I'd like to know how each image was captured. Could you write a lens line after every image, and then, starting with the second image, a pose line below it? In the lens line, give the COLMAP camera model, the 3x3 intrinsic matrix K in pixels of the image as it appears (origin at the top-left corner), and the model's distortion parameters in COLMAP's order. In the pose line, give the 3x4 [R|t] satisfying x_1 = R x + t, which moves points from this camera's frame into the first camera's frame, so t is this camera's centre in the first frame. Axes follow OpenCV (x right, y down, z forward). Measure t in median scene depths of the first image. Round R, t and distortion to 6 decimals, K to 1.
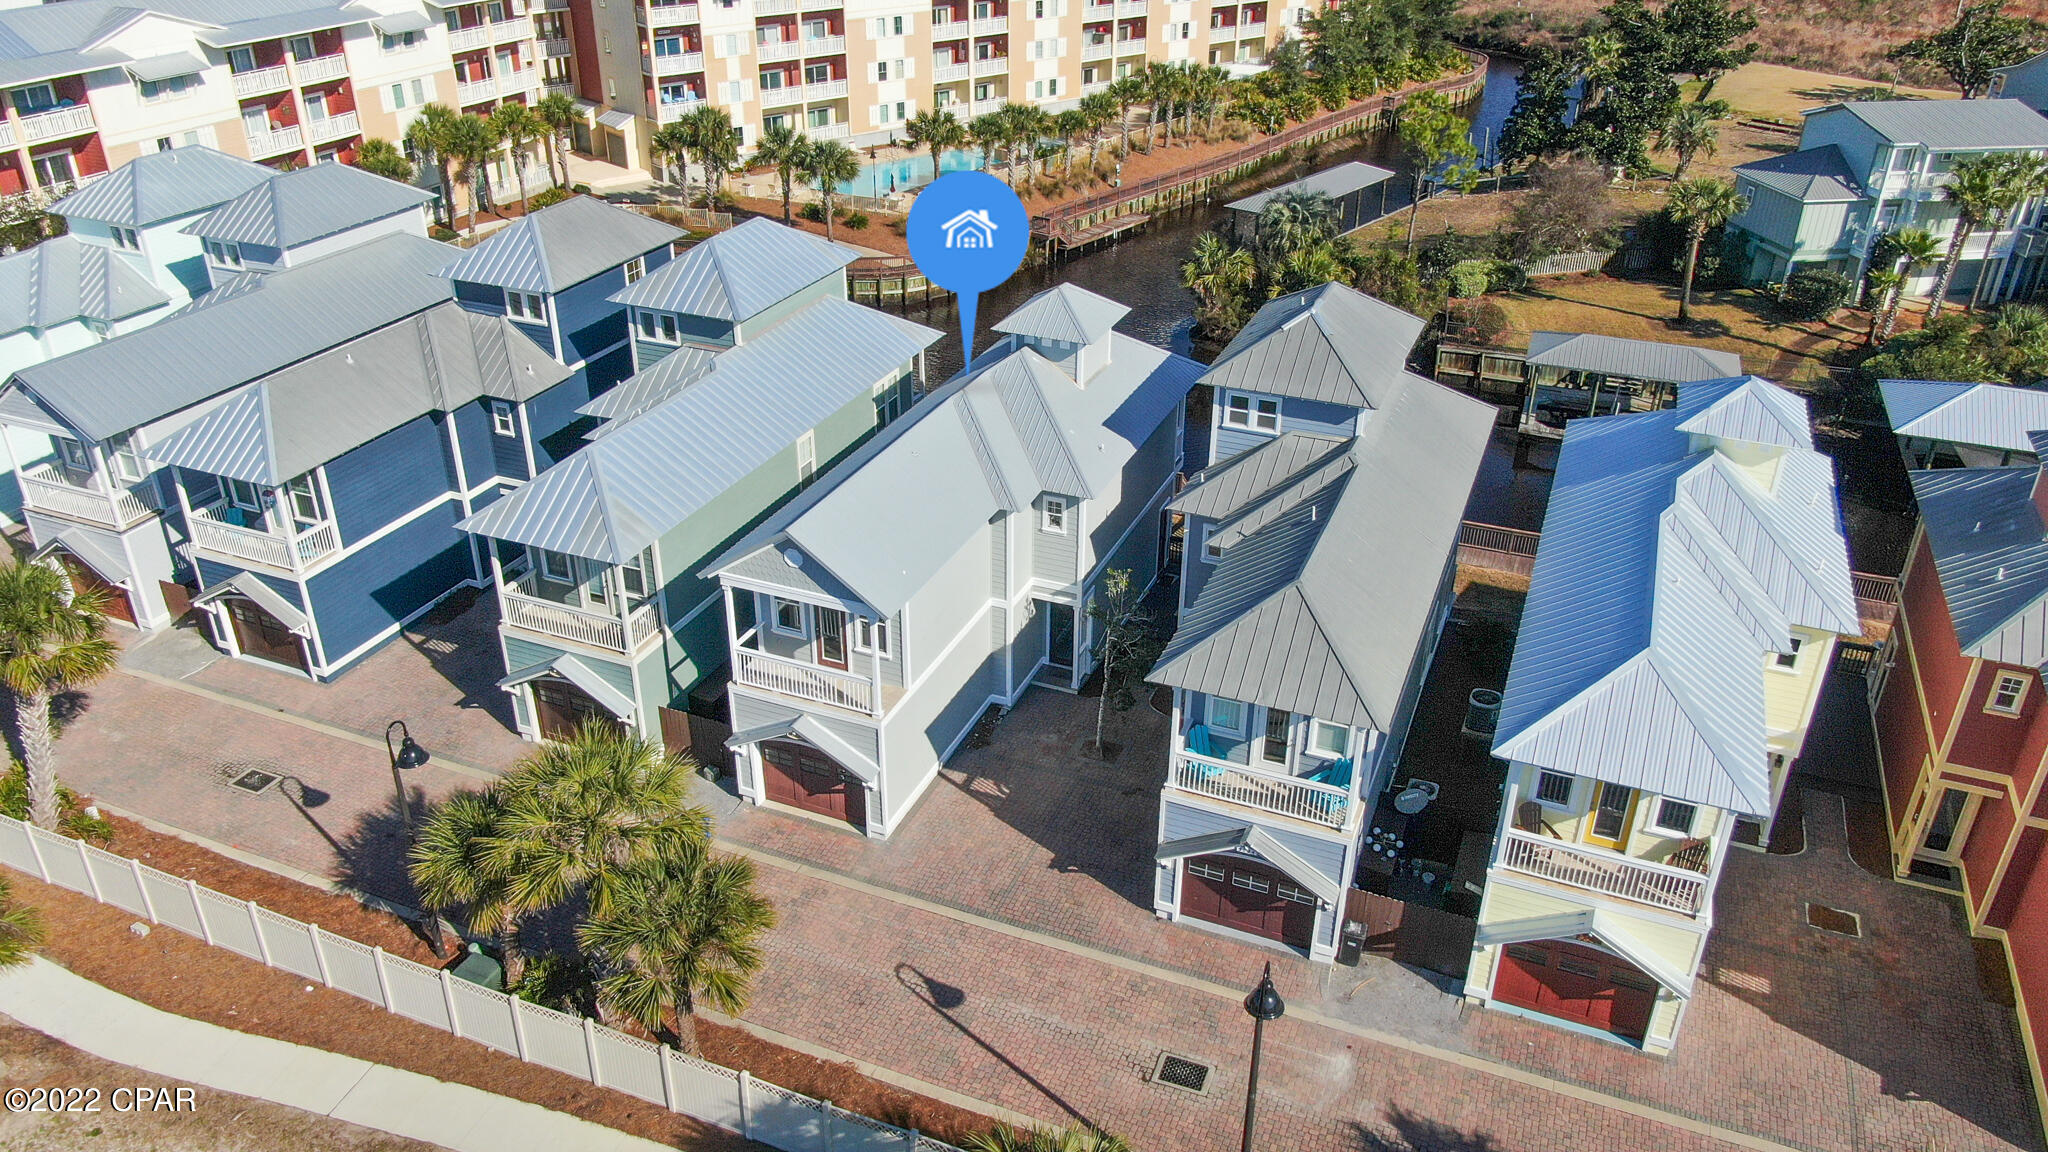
lens RADIAL K [[1463.9, 0, 1024.0], [0, 1463.9, 576.0], [0, 0, 1]] dist [-0.015635, 0.001964]
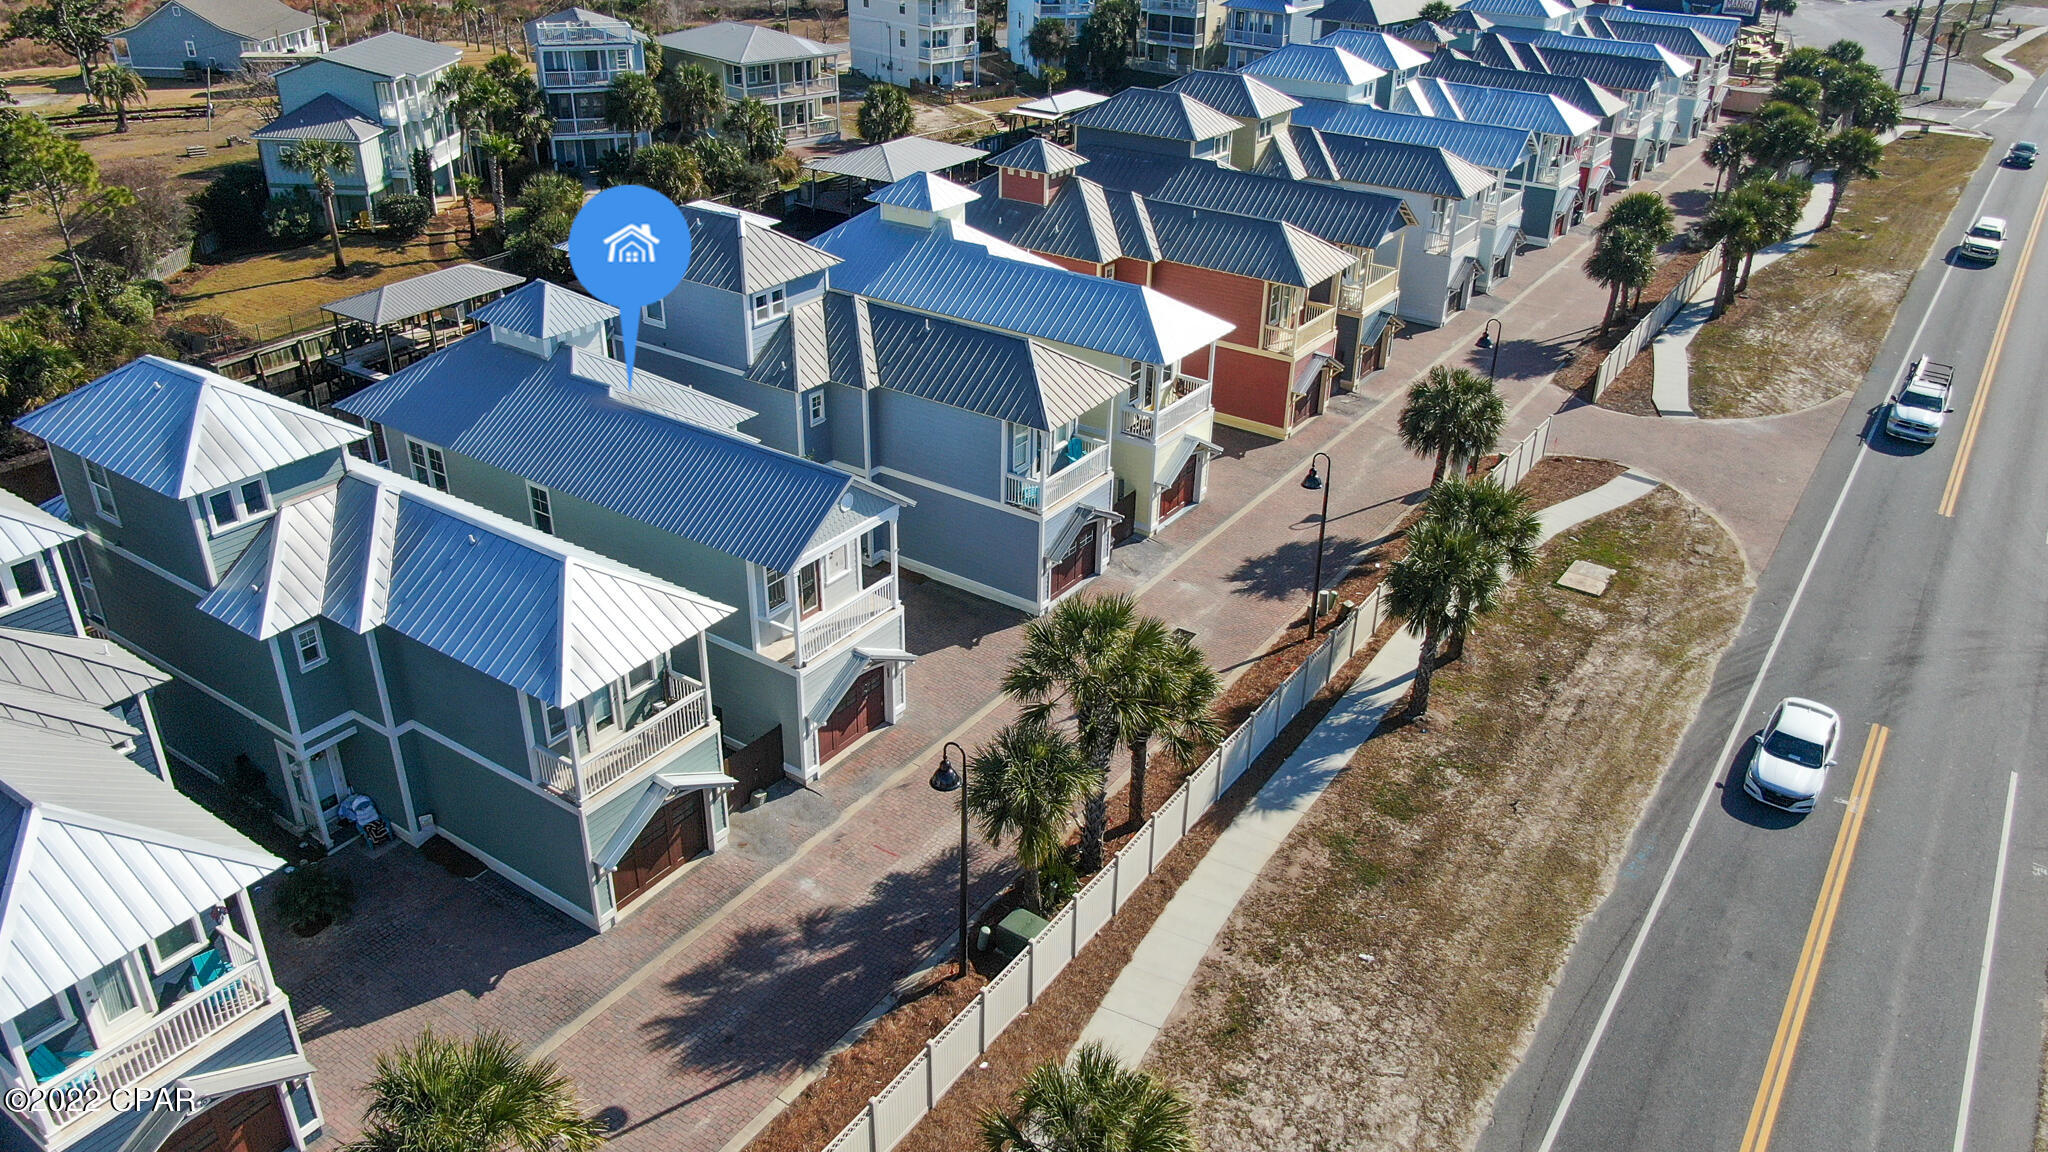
lens RADIAL K [[1470.5, 0, 1024.0], [0, 1470.5, 576.0], [0, 0, 1]] dist [-0.009385, -0.005697]
pose [[0.205077, -0.463589, 0.861991, -0.903128], [0.452673, 0.825779, 0.336418, -0.226534], [-0.867773, 0.321208, 0.379203, 0.396252]]
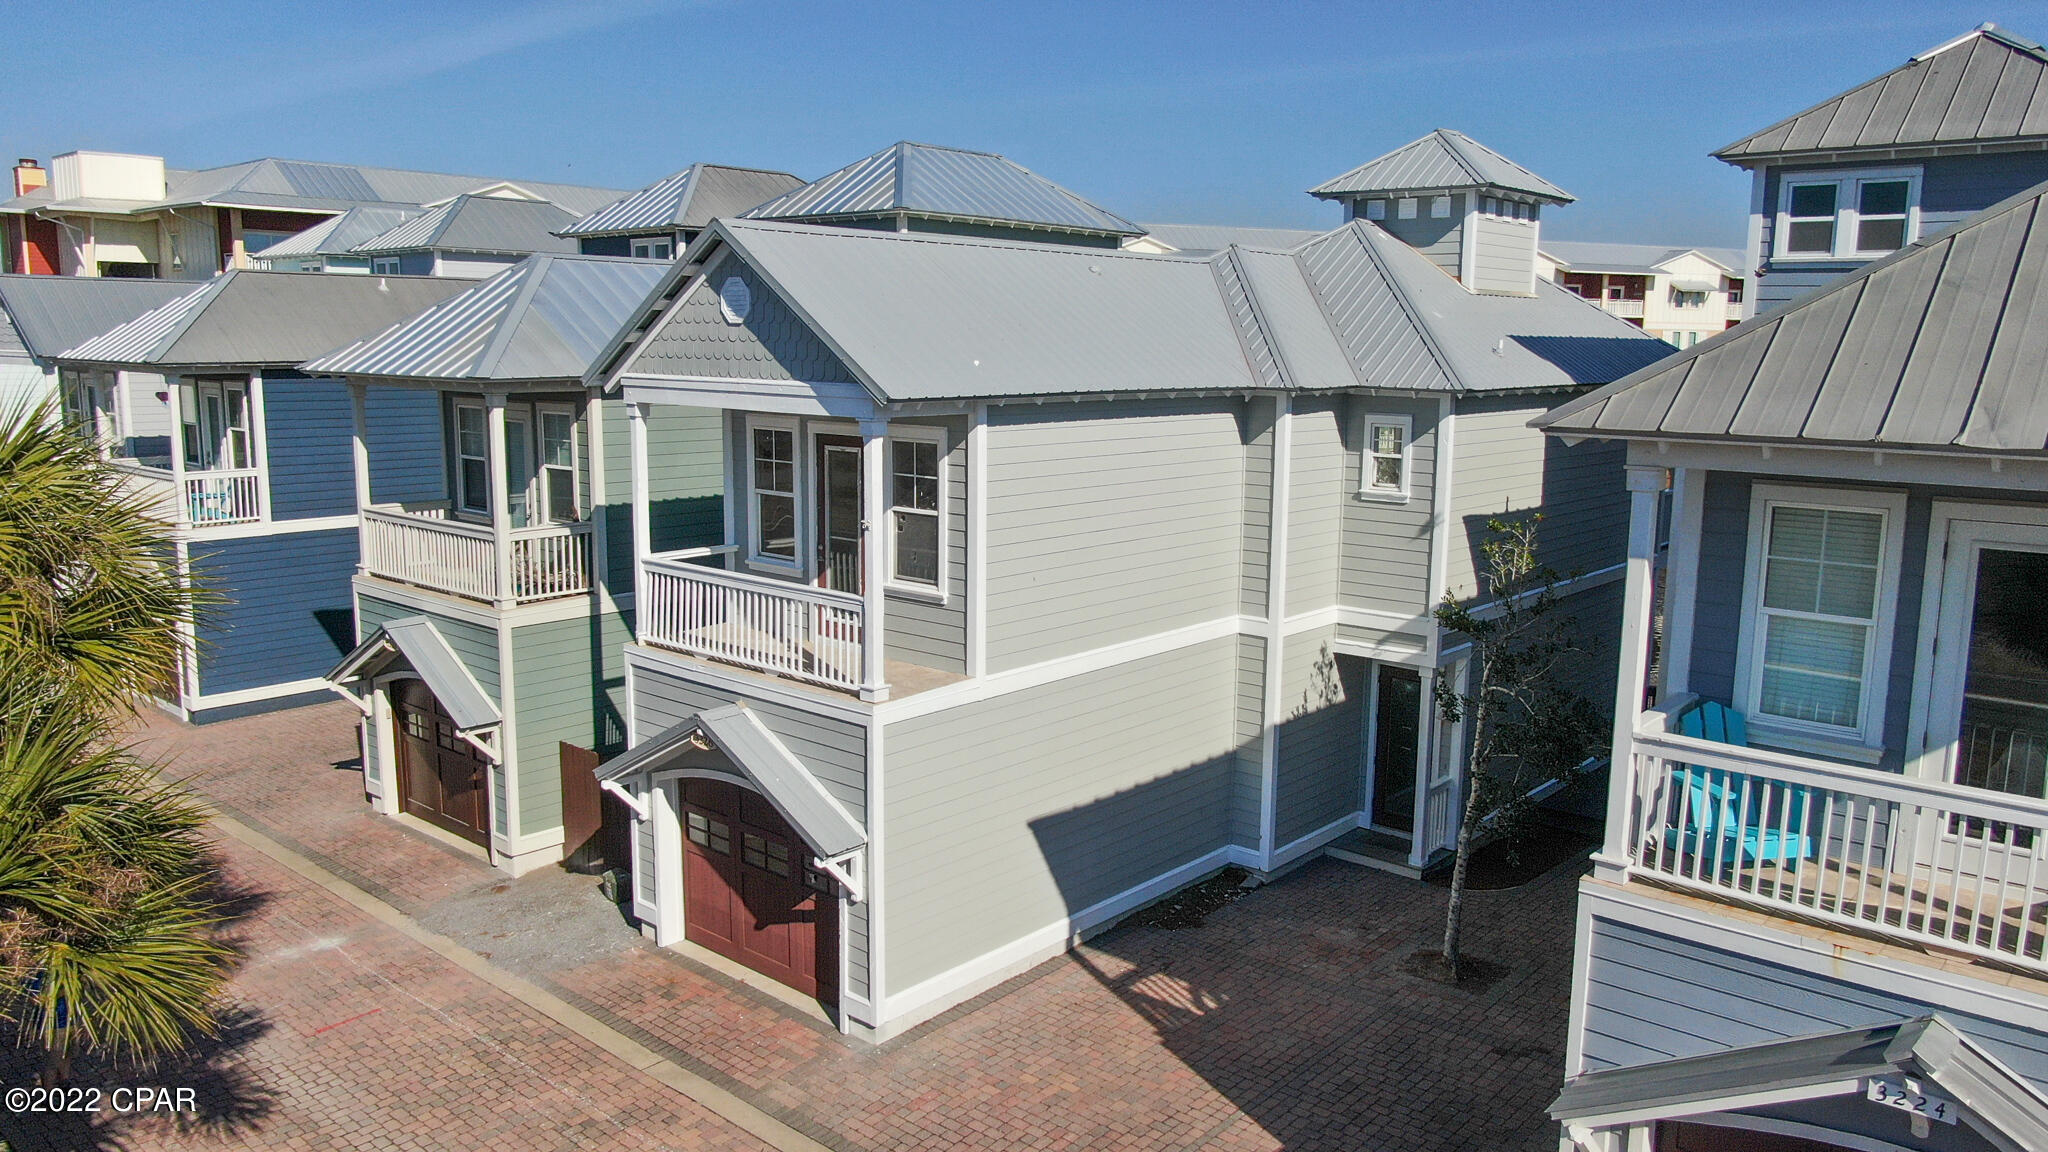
lens RADIAL K [[1470.5, 0, 1024.0], [0, 1470.5, 576.0], [0, 0, 1]] dist [-0.009385, -0.005697]
pose [[0.947578, 0.054531, -0.314838, 0.060620], [-0.155584, 0.939375, -0.305564, 0.157150], [0.279088, 0.338529, 0.898615, 0.528223]]
